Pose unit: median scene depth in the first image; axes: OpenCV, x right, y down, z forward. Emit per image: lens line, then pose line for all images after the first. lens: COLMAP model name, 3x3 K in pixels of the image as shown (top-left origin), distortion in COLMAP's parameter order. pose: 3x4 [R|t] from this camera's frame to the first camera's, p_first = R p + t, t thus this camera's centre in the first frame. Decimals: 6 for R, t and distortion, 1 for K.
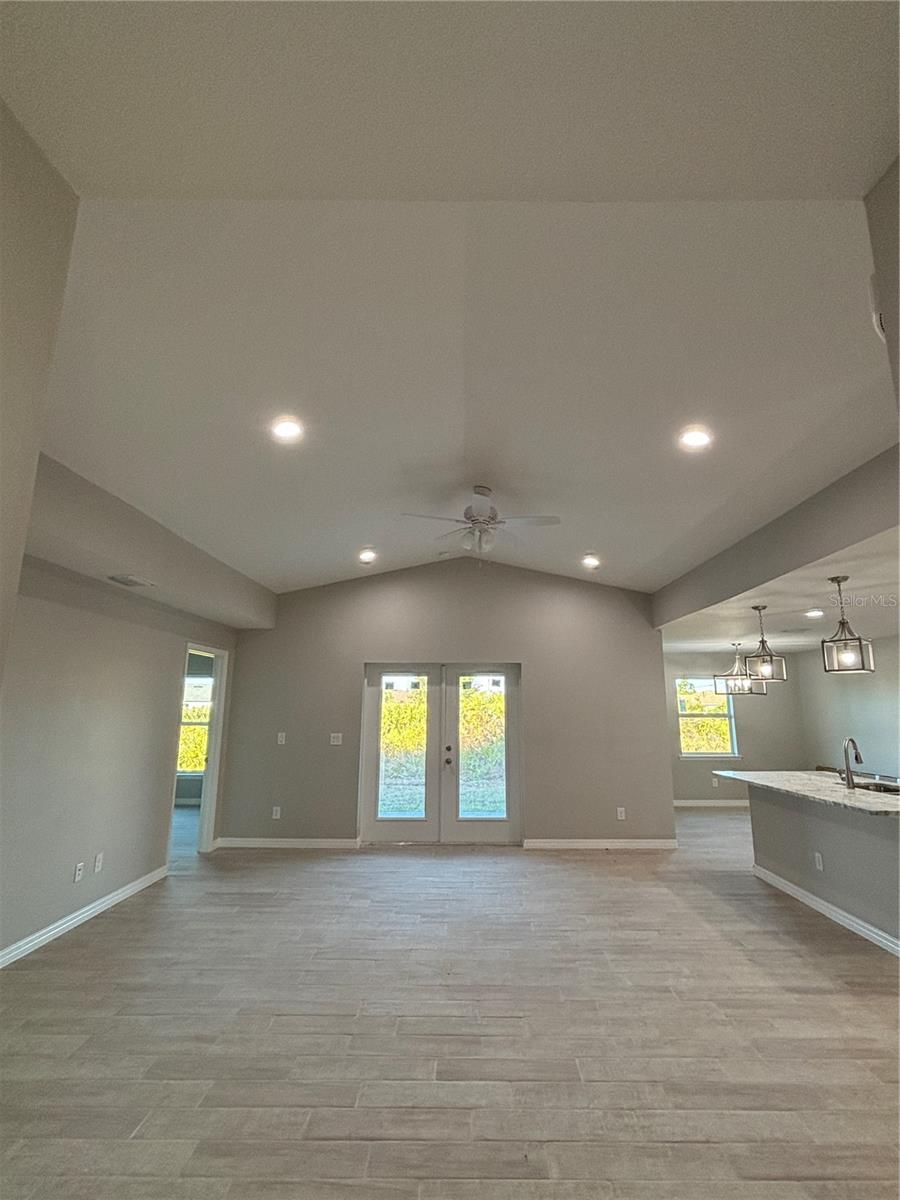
lens RADIAL K [[559.5, 0, 450.0], [0, 559.5, 600.0], [0, 0, 1]] dist [0.018535, -0.000800]
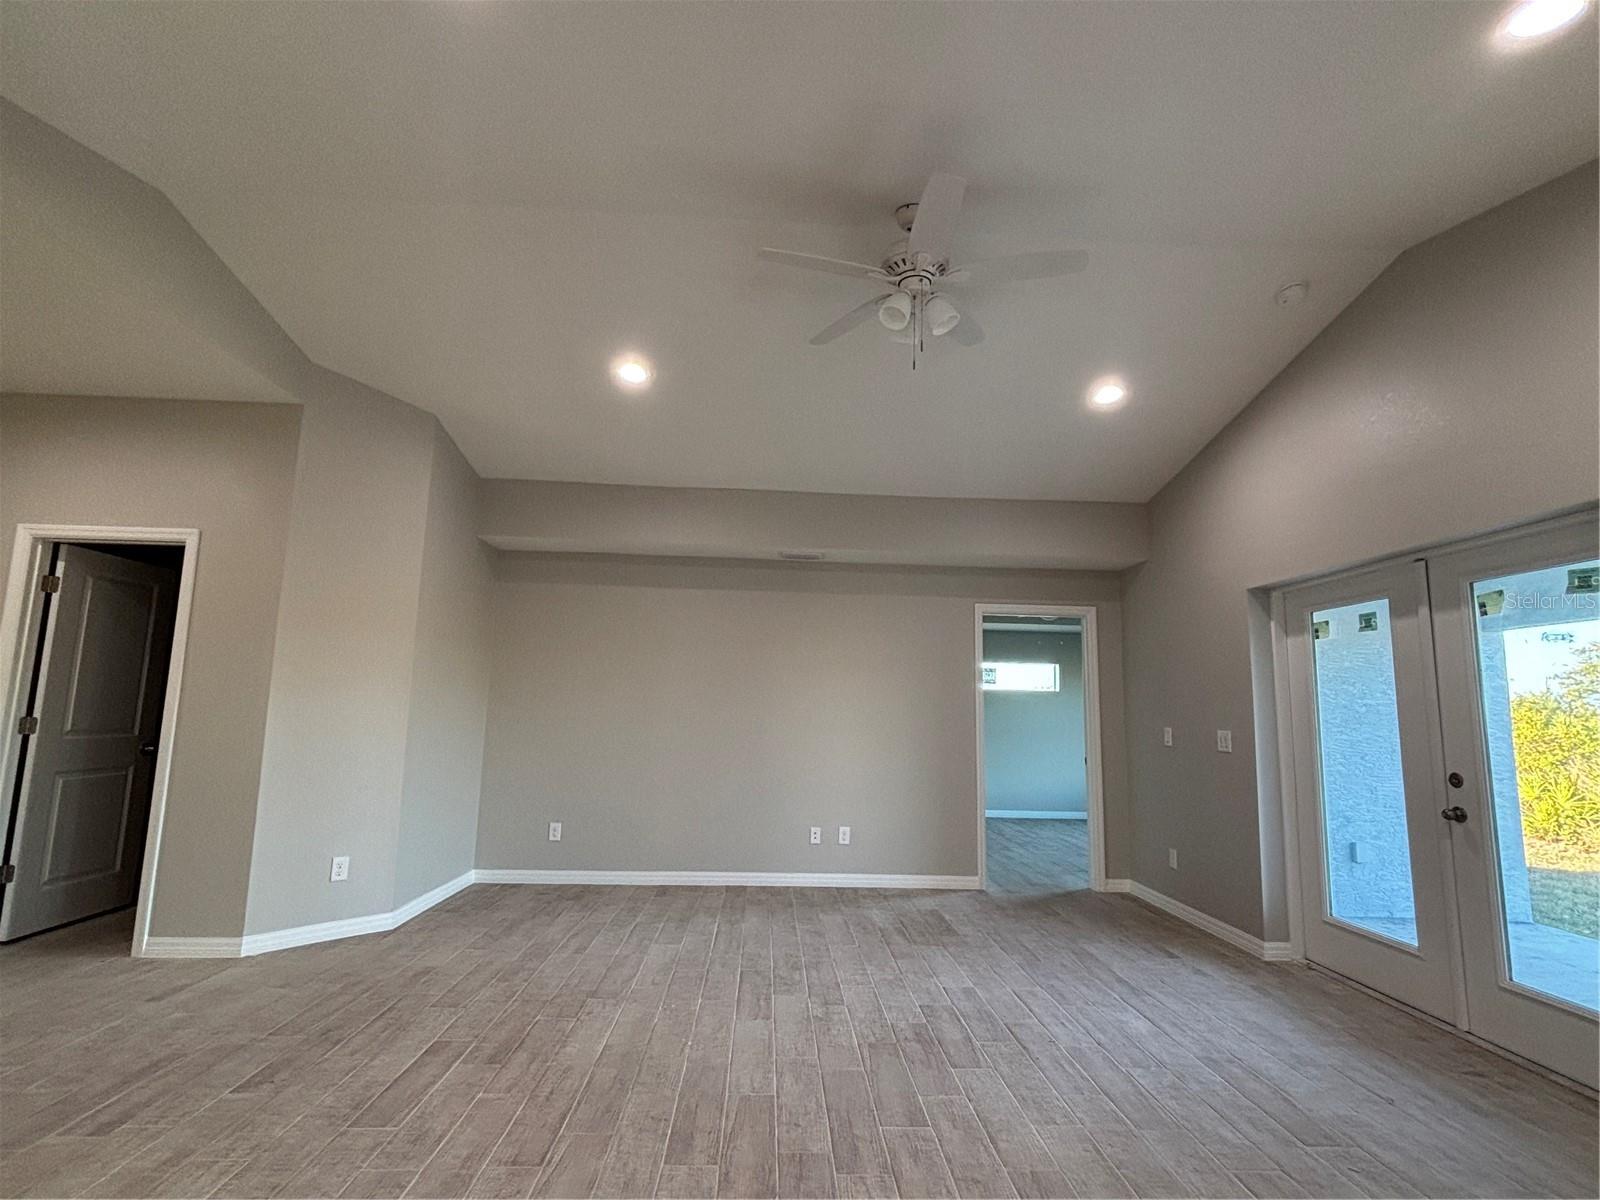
lens RADIAL K [[727.9, 0, 803.2], [0, 727.9, 618.3], [0, 0, 1]] dist [-0.000554, -0.000251]
pose [[0.065967, -0.133460, -0.988856, 0.736526], [0.175735, 0.977078, -0.120147, 0.234893], [0.982225, -0.165851, 0.087909, 0.909102]]
